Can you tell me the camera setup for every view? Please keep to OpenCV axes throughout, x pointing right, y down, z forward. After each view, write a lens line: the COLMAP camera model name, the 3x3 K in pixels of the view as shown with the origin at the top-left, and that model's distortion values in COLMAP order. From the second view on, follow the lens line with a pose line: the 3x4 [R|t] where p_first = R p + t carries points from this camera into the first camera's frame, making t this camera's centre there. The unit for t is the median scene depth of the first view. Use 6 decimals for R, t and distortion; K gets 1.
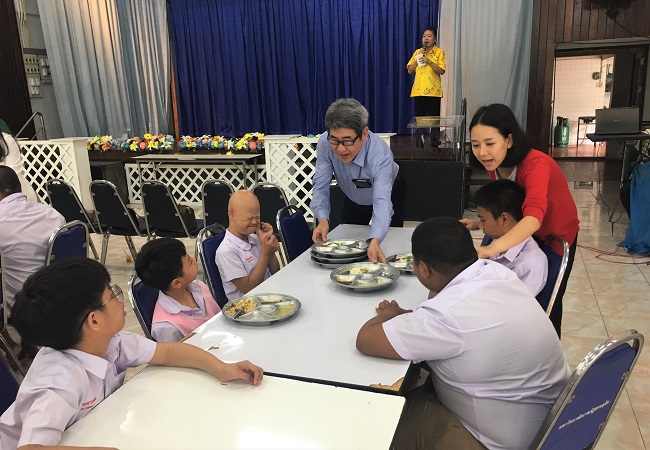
lens RADIAL K [[561.4, 0, 323.6], [0, 561.4, 234.7], [0, 0, 1]] dist [0.077442, -0.100772]
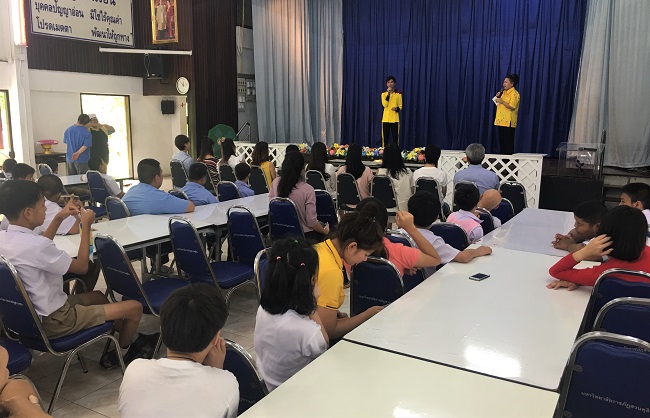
lens RADIAL K [[559.9, 0, 317.3], [0, 559.9, 211.3], [0, 0, 1]] dist [0.047497, -0.013620]
pose [[0.979107, 0.083929, -0.185216, -0.104155], [-0.096423, 0.993561, -0.059498, 0.057739], [0.179030, 0.076114, 0.980895, -0.261640]]
